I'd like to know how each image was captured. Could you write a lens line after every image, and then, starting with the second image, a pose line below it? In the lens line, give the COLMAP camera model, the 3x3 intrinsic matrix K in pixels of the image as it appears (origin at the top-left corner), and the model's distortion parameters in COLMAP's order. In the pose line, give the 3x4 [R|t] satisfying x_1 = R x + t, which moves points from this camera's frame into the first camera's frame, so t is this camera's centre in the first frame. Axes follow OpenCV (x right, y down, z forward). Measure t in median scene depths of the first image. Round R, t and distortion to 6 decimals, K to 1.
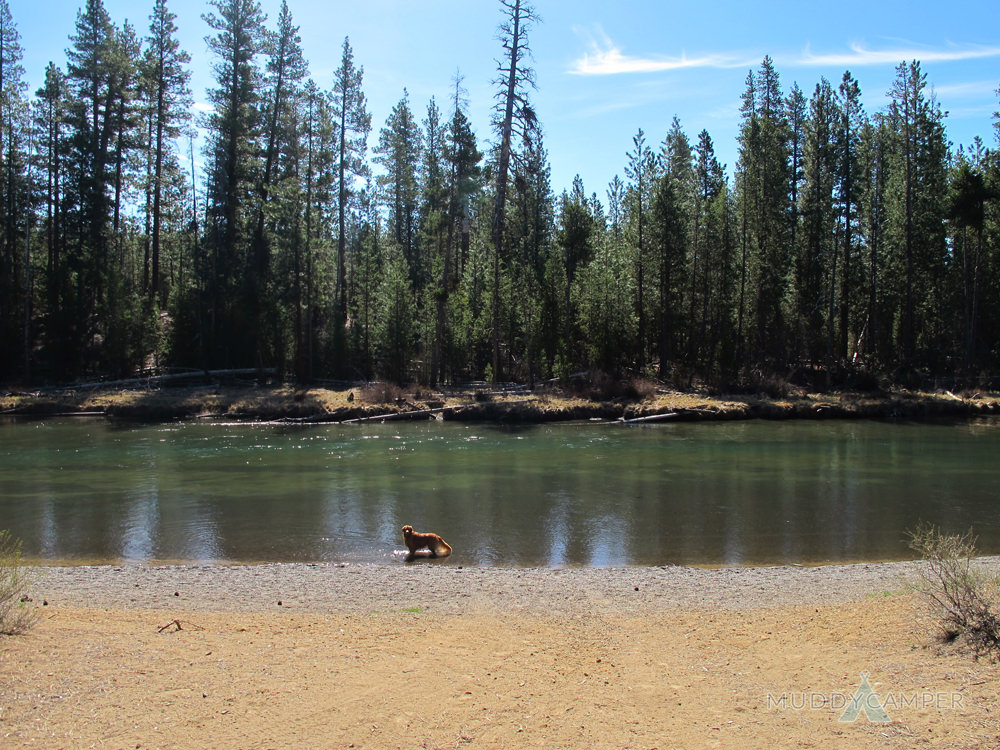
lens RADIAL K [[808.4, 0, 501.4], [0, 808.4, 366.1], [0, 0, 1]] dist [-0.118807, 0.043494]
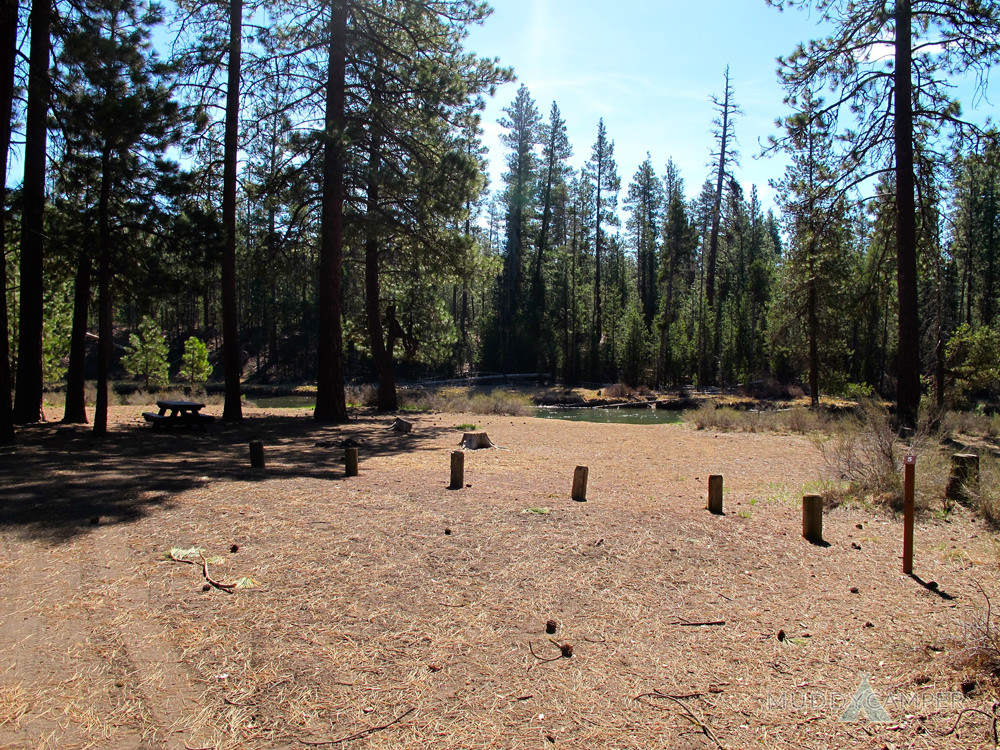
lens RADIAL K [[808.4, 0, 494.3], [0, 808.4, 369.4], [0, 0, 1]] dist [-0.118807, 0.043494]
pose [[0.946419, 0.014379, -0.322621, 0.086213], [-0.015075, 0.999886, 0.000343, -0.003755], [0.322589, 0.004539, 0.946528, -0.381933]]
